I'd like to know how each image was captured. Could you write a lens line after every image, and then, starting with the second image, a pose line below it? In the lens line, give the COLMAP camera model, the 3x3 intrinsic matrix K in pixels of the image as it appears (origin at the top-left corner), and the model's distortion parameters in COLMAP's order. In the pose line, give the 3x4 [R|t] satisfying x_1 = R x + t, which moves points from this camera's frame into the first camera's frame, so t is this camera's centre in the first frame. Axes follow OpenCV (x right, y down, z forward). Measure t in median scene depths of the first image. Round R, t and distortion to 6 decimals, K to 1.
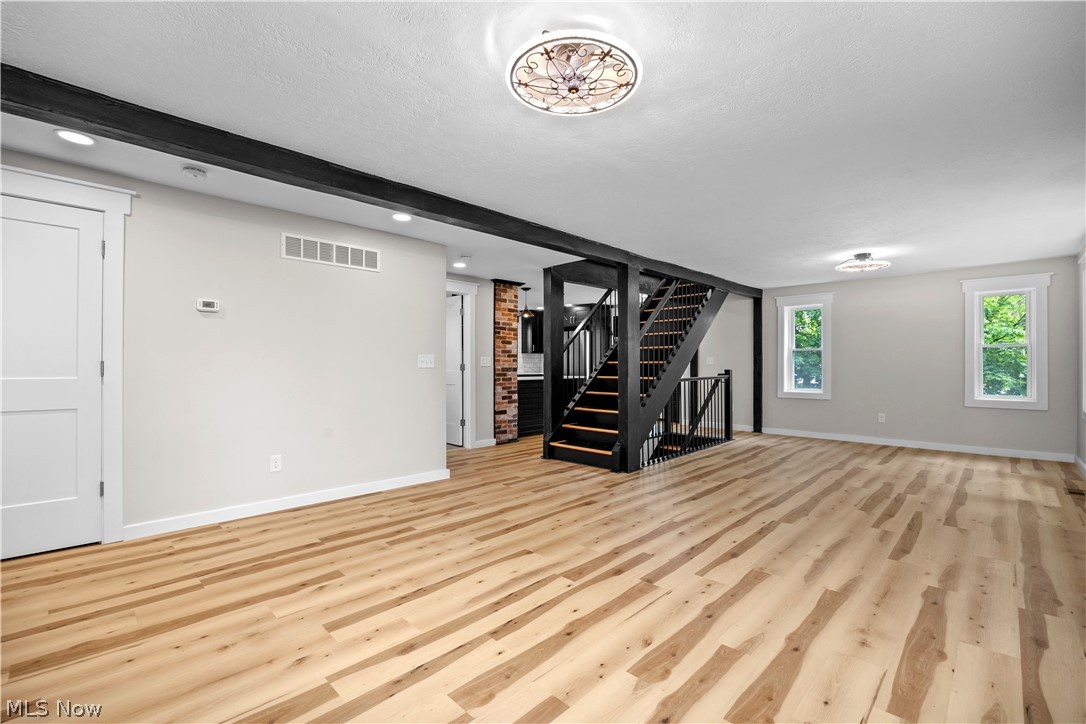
lens RADIAL K [[479.1, 0, 529.7], [0, 479.1, 364.3], [0, 0, 1]] dist [-0.018410, 0.002424]
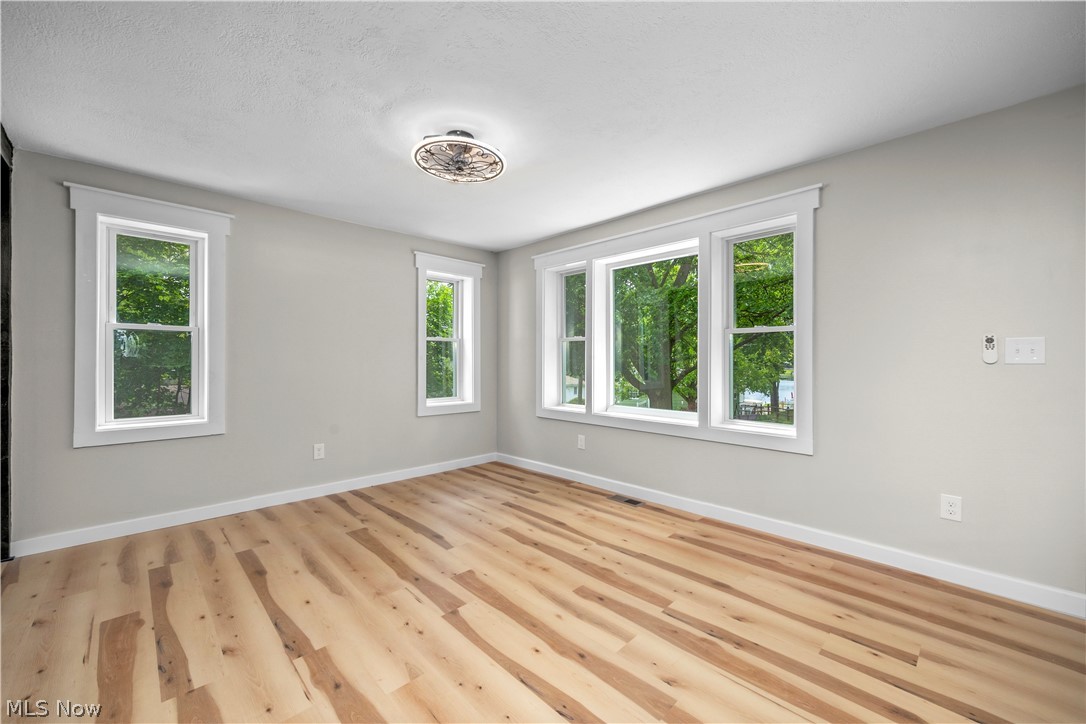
lens RADIAL K [[425.1, 0, 548.5], [0, 425.1, 366.8], [0, 0, 1]] dist [-0.000459, 0.000341]
pose [[0.002489, -0.008491, 0.999961, 0.445799], [0.000799, 0.999964, 0.008489, 0.006487], [-0.999997, 0.000778, 0.002496, 1.535676]]
